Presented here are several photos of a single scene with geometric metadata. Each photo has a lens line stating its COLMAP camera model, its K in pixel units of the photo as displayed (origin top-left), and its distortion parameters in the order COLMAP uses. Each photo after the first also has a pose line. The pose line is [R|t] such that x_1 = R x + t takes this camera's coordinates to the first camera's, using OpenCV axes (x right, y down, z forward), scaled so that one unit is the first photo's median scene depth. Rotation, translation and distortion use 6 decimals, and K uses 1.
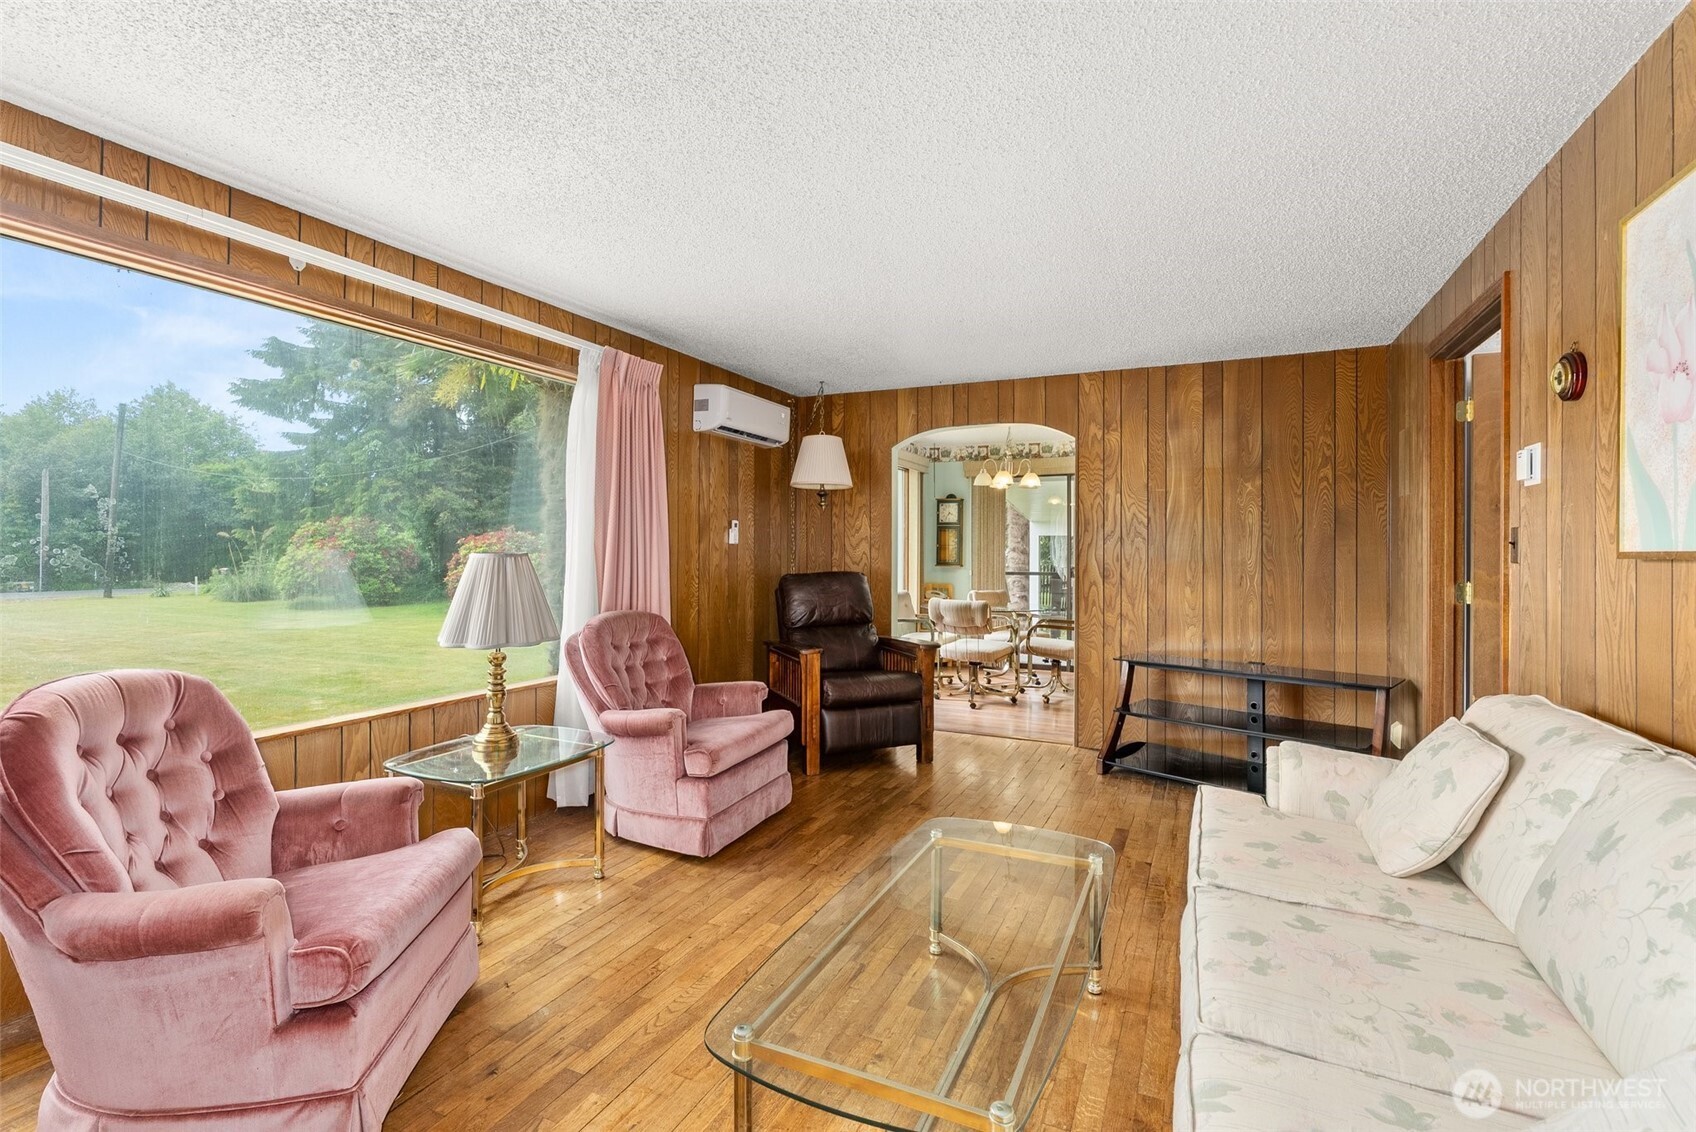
lens RADIAL K [[777.4, 0, 846.3], [0, 777.4, 554.2], [0, 0, 1]] dist [0.001717, 0.000098]
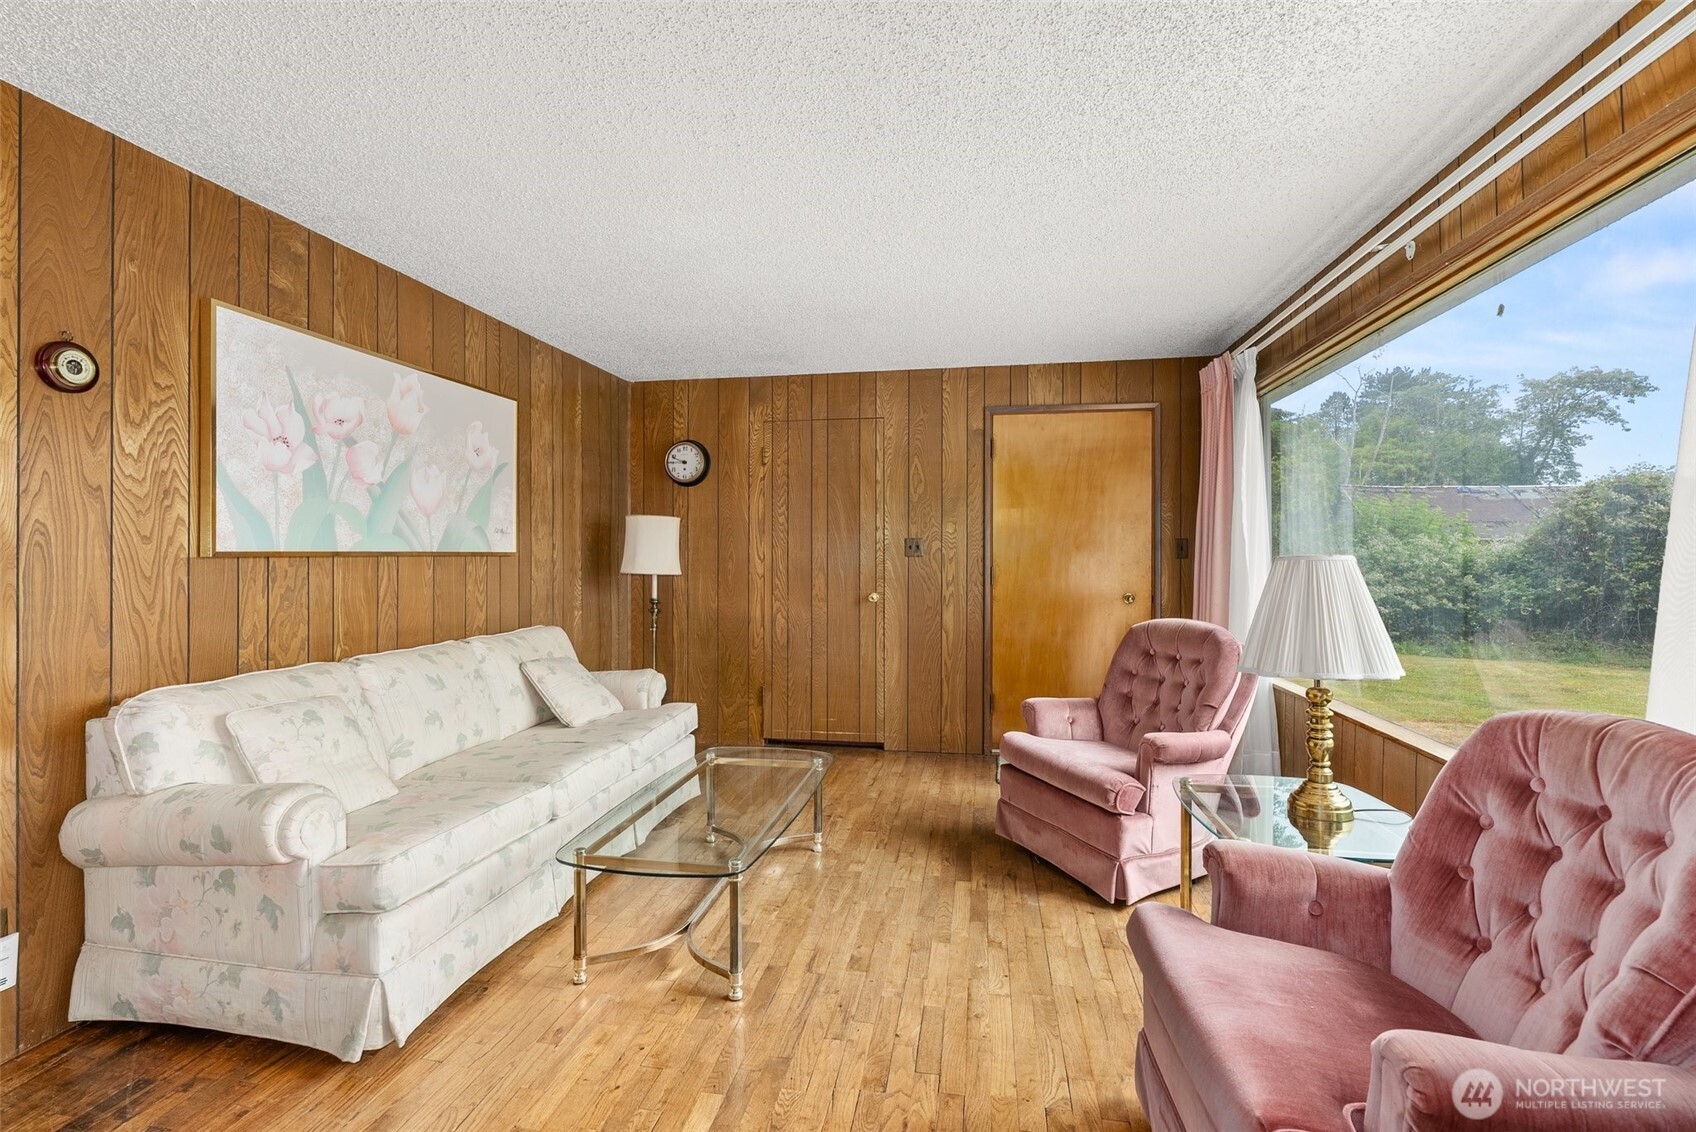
lens RADIAL K [[777.4, 0, 848.6], [0, 777.4, 563.3], [0, 0, 1]] dist [0.001717, 0.000098]
pose [[-0.967462, -0.003883, -0.252985, 0.281654], [-0.007344, 0.999892, 0.012736, -0.007859], [0.252908, 0.014180, -0.967386, 2.450325]]
